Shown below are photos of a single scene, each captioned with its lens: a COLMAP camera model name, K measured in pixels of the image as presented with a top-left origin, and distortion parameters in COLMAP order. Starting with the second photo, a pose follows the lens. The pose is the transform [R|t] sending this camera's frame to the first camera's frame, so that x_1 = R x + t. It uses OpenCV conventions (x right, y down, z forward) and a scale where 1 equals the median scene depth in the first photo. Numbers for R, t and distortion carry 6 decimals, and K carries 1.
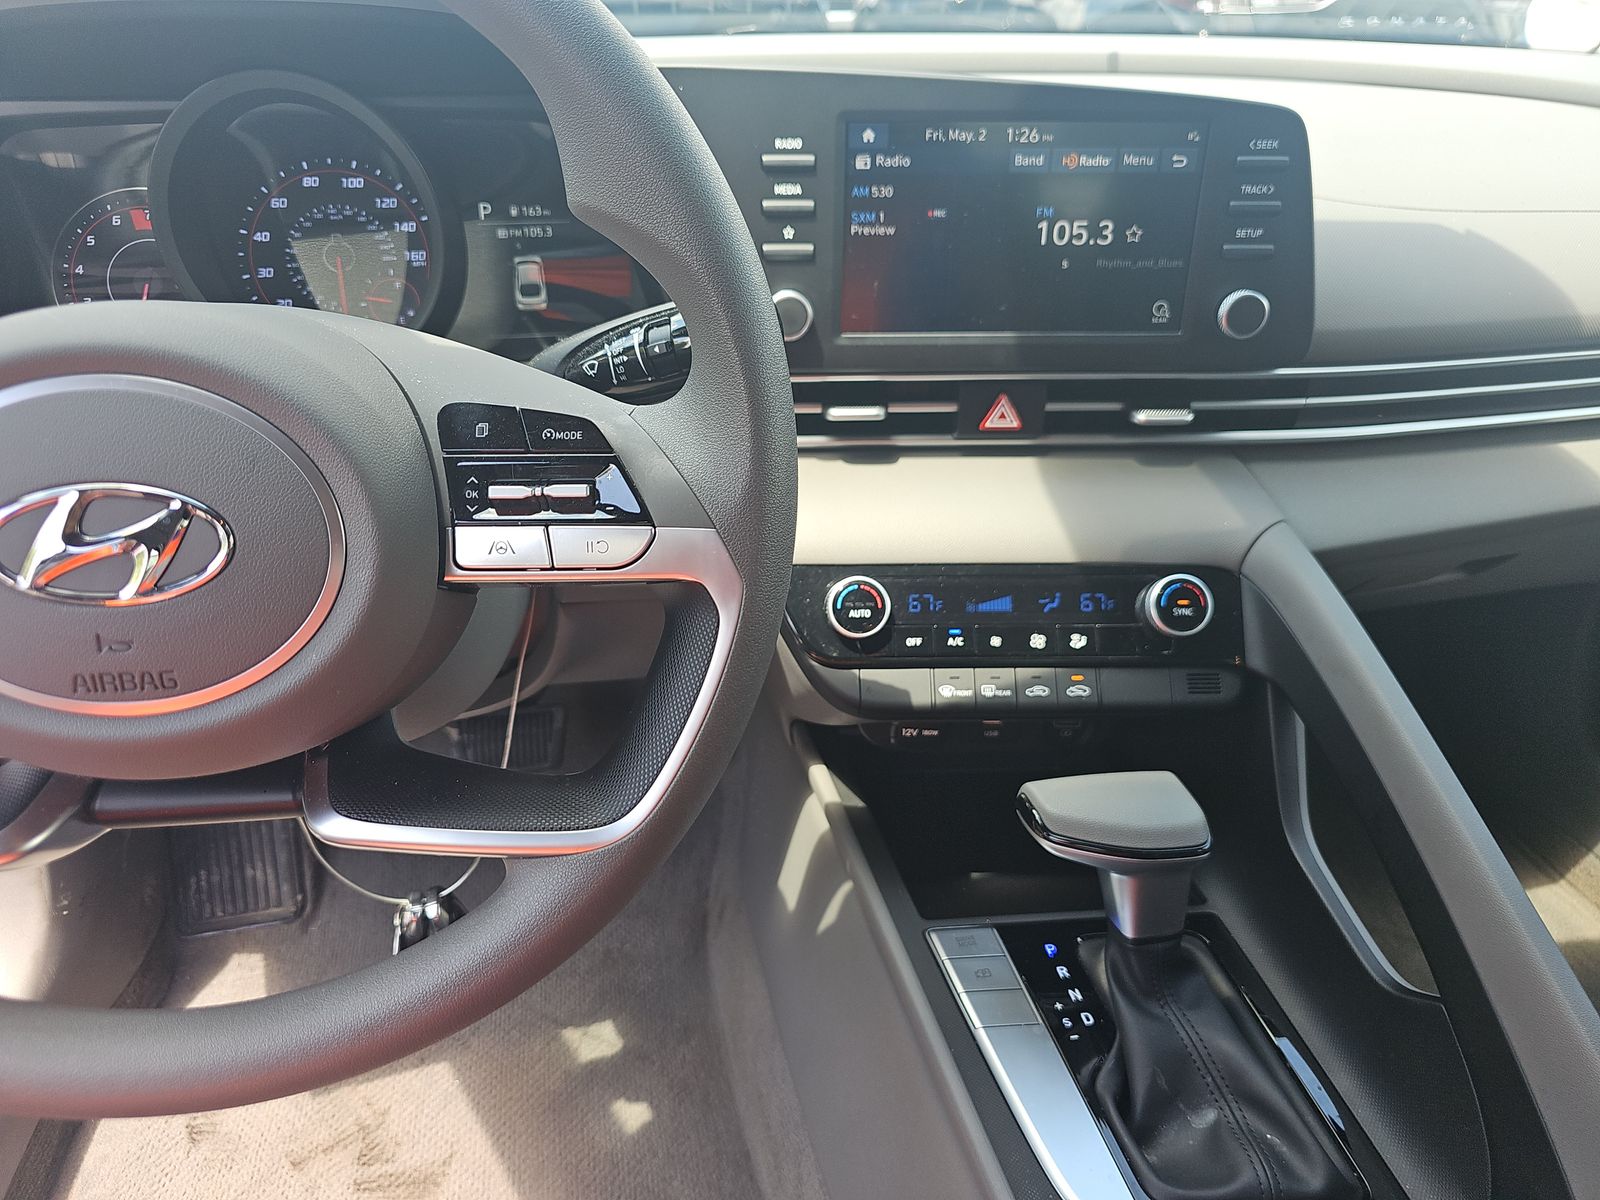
lens RADIAL K [[1061.6, 0, 785.5], [0, 1061.6, 631.8], [0, 0, 1]] dist [0.000357, -0.025272]
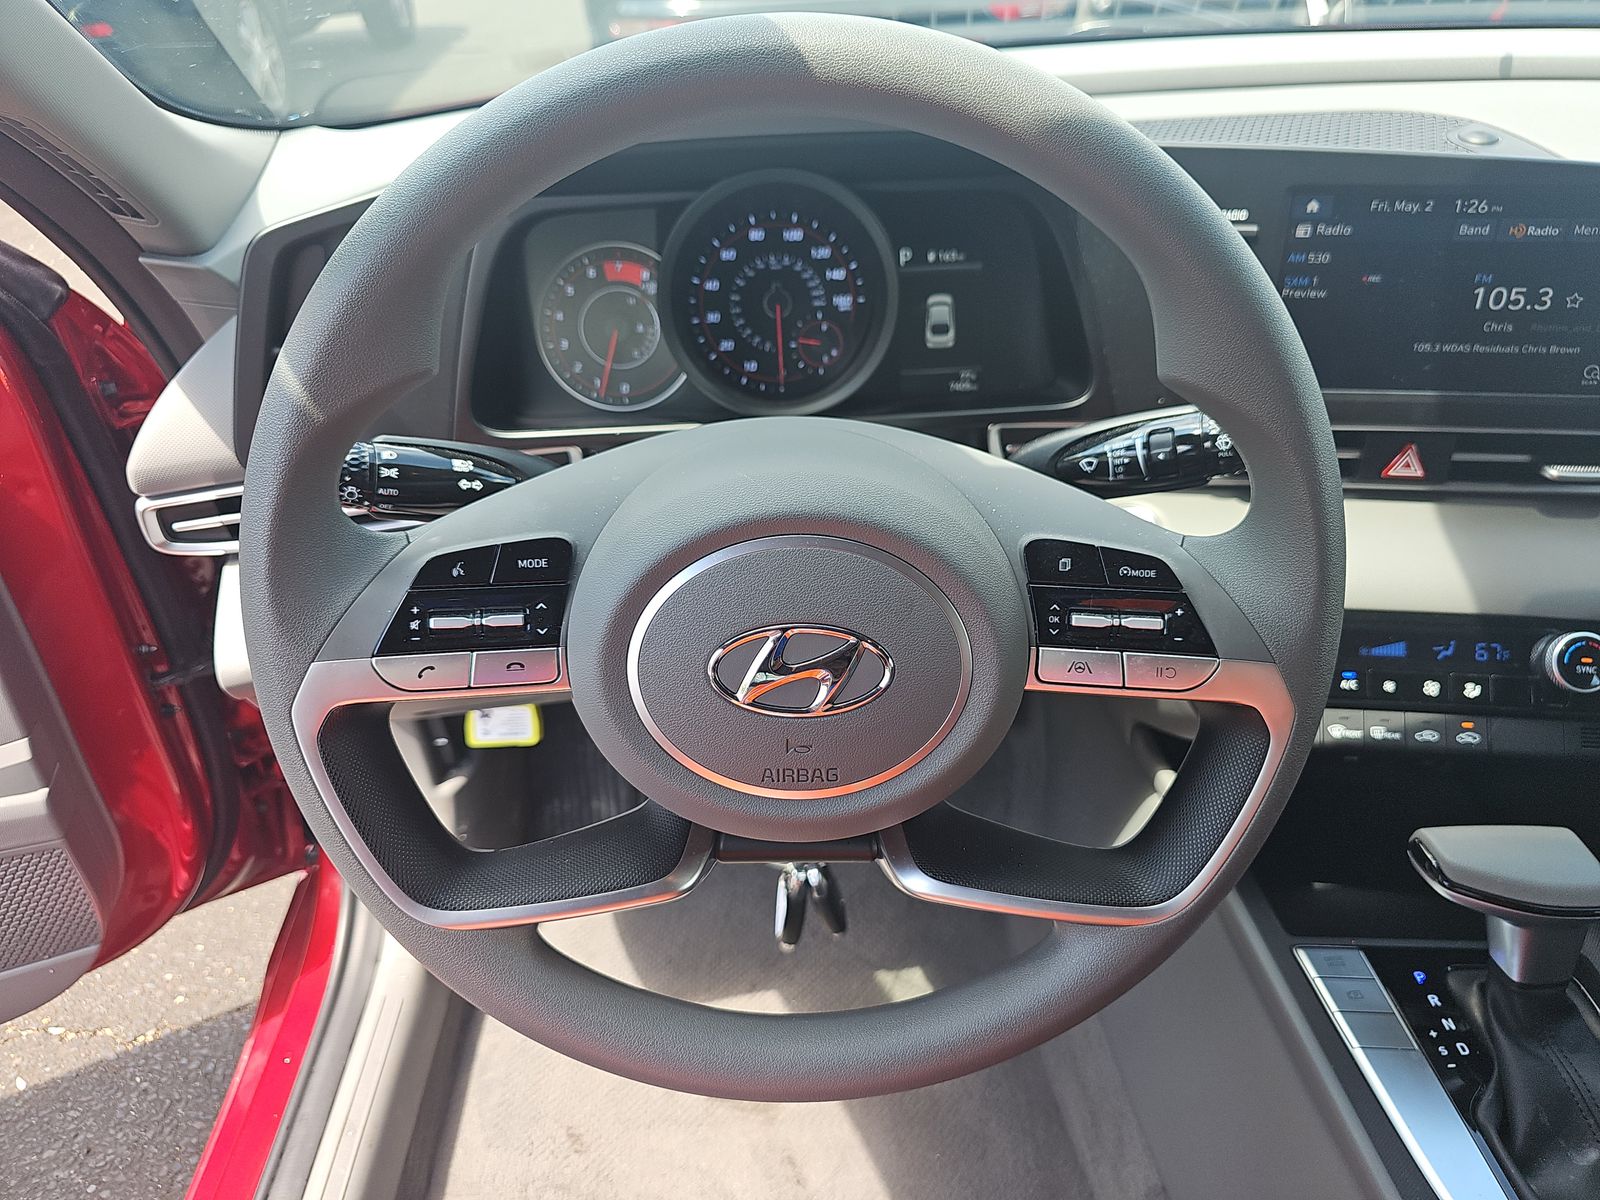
lens RADIAL K [[1061.6, 0, 796.4], [0, 1061.6, 609.8], [0, 0, 1]] dist [0.000357, -0.025272]
pose [[0.986937, 0.049687, -0.153252, -0.223793], [-0.038737, 0.996533, 0.073631, -0.121344], [0.156380, -0.066733, 0.985440, -0.115835]]
